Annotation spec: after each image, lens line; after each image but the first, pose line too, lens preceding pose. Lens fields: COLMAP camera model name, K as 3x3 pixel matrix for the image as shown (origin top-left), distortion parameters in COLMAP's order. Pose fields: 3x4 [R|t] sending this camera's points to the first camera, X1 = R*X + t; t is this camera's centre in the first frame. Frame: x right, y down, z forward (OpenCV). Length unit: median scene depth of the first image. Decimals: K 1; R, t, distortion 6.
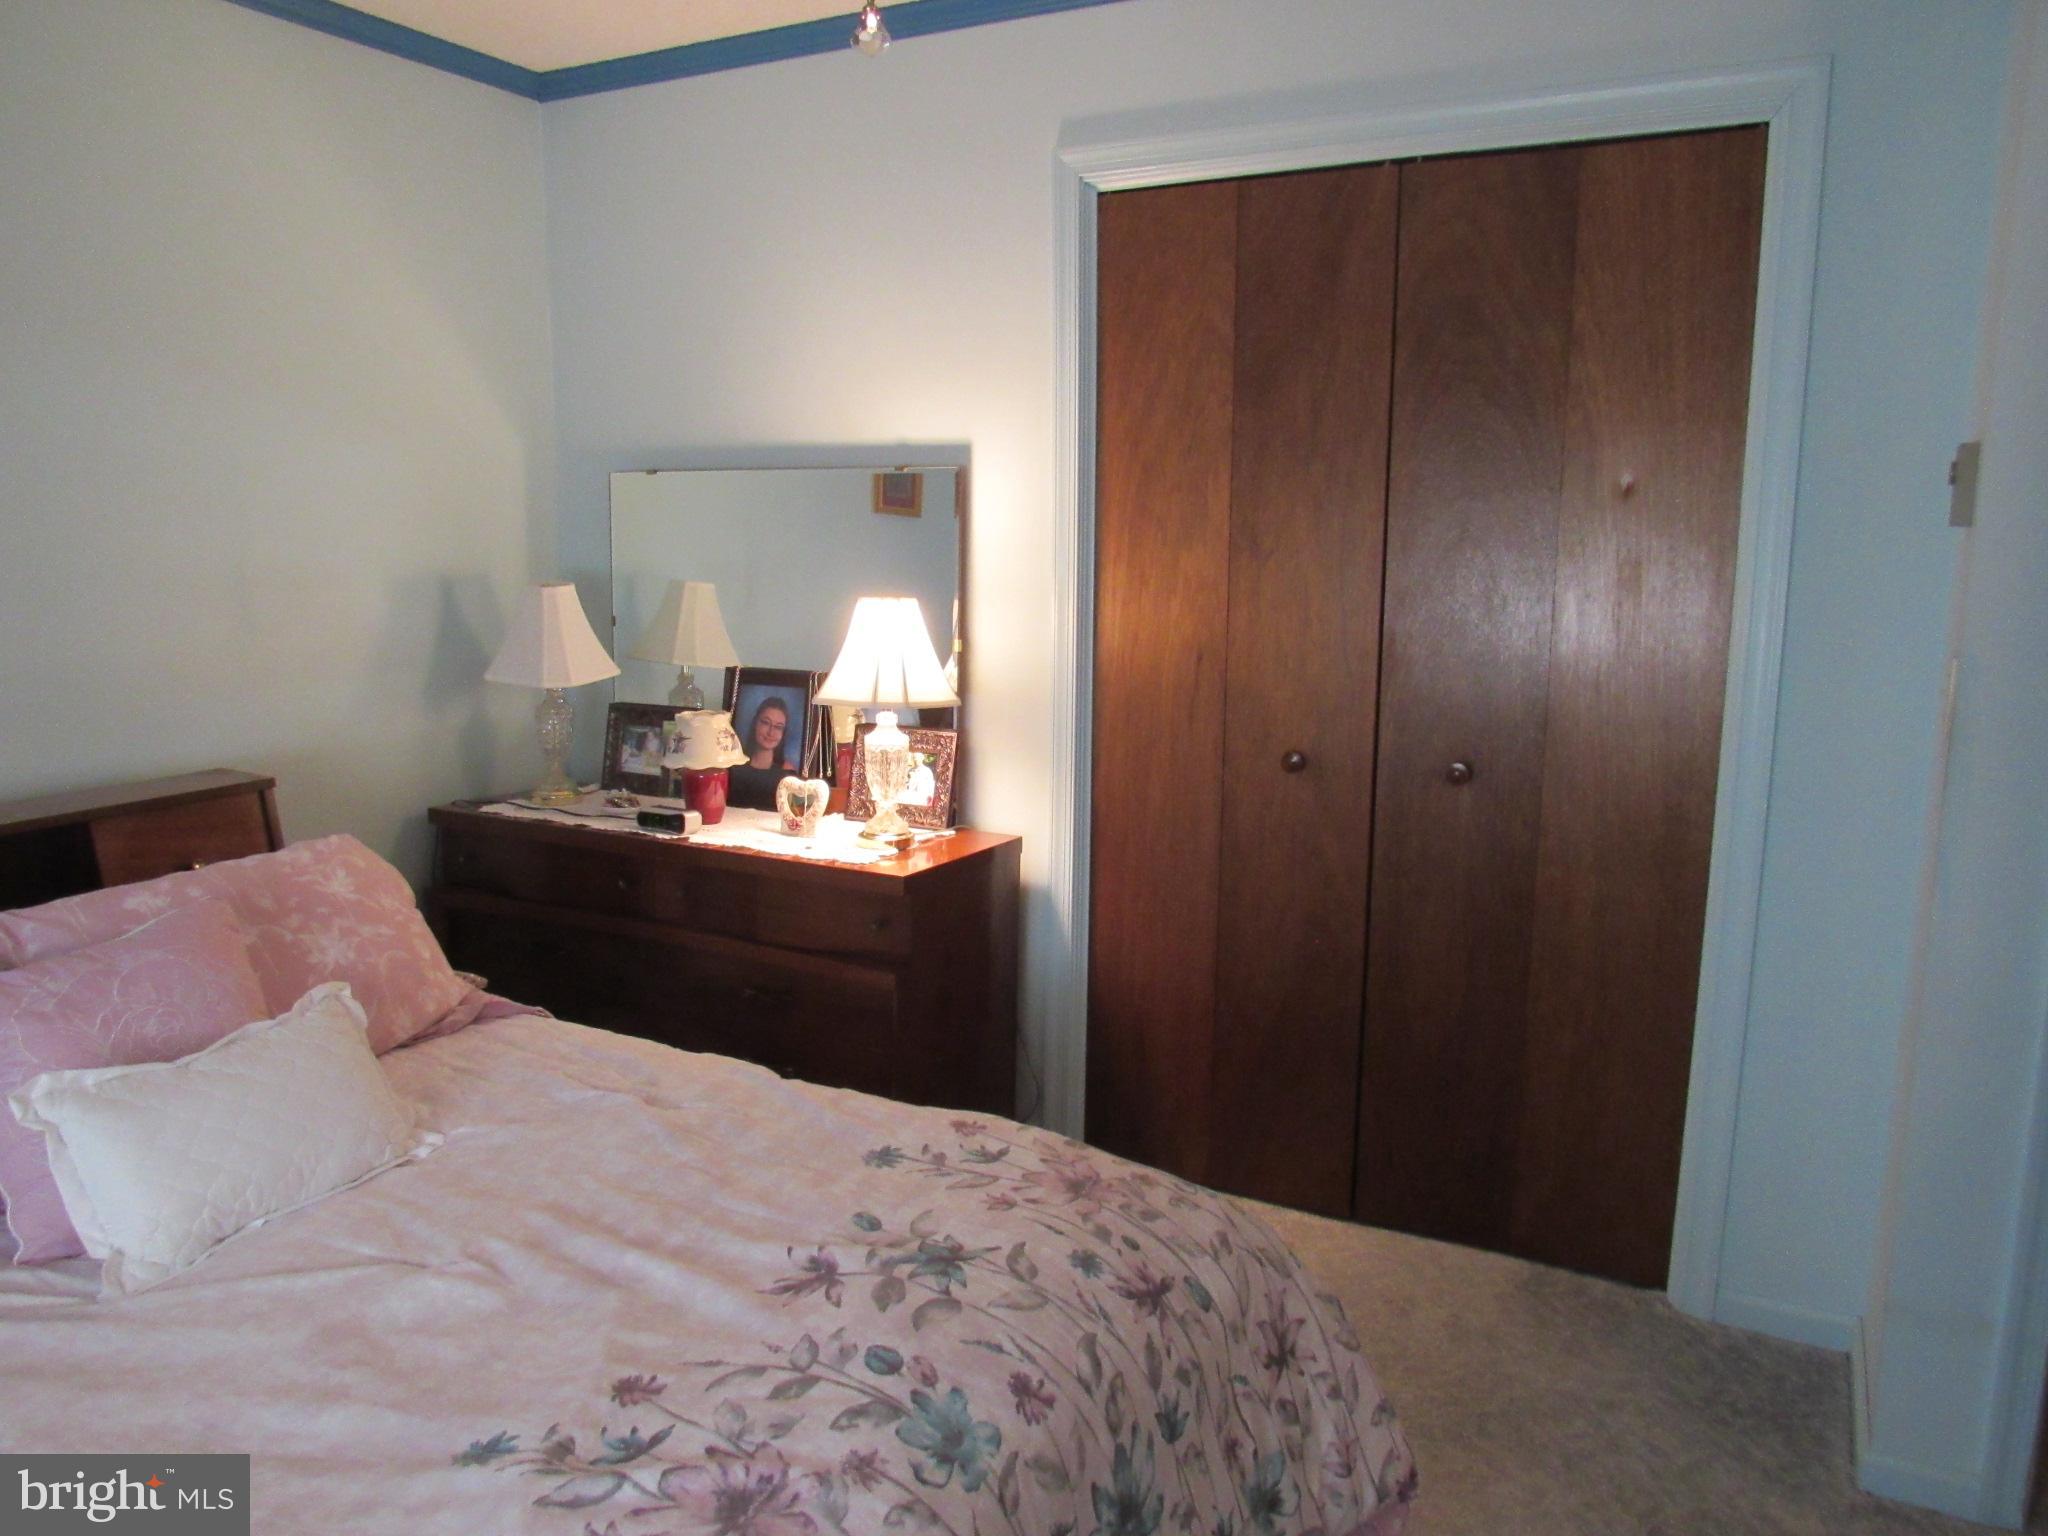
lens RADIAL K [[1468.0, 0, 1024.0], [0, 1468.0, 768.0], [0, 0, 1]] dist [-0.008537, 0.010265]
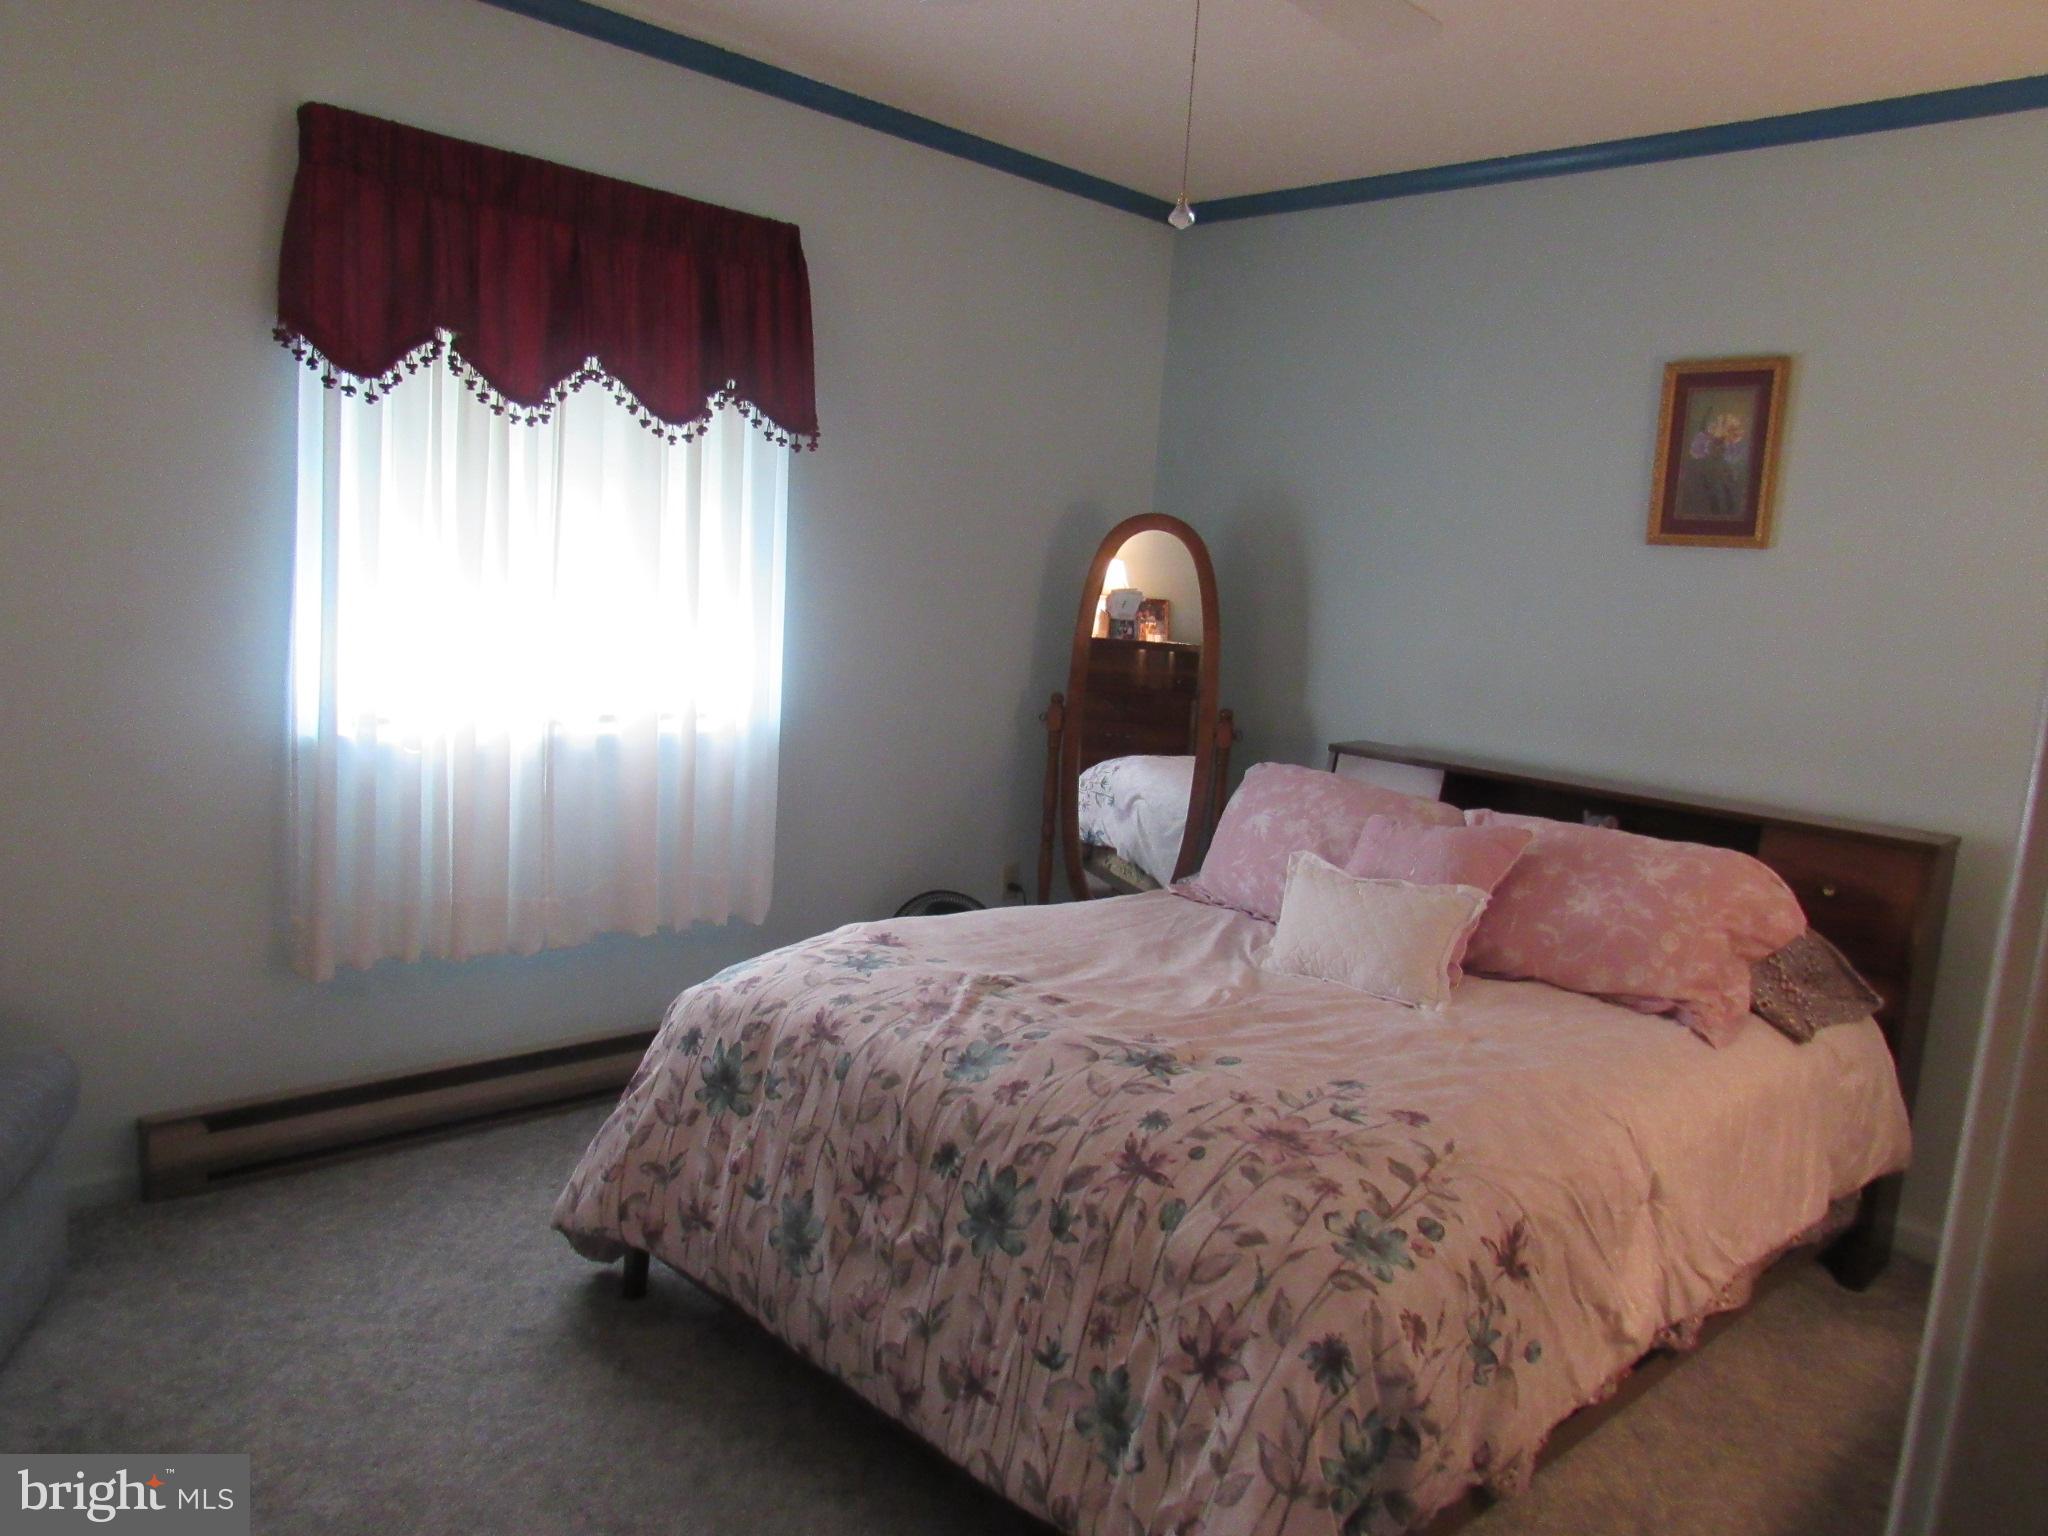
lens RADIAL K [[1468.0, 0, 1024.0], [0, 1468.0, 768.0], [0, 0, 1]] dist [-0.008537, 0.010265]
pose [[-0.300207, 0.085857, -0.950002, 1.311749], [-0.238370, 0.957590, 0.161870, -0.122626], [0.923610, 0.275047, -0.267009, 1.246354]]
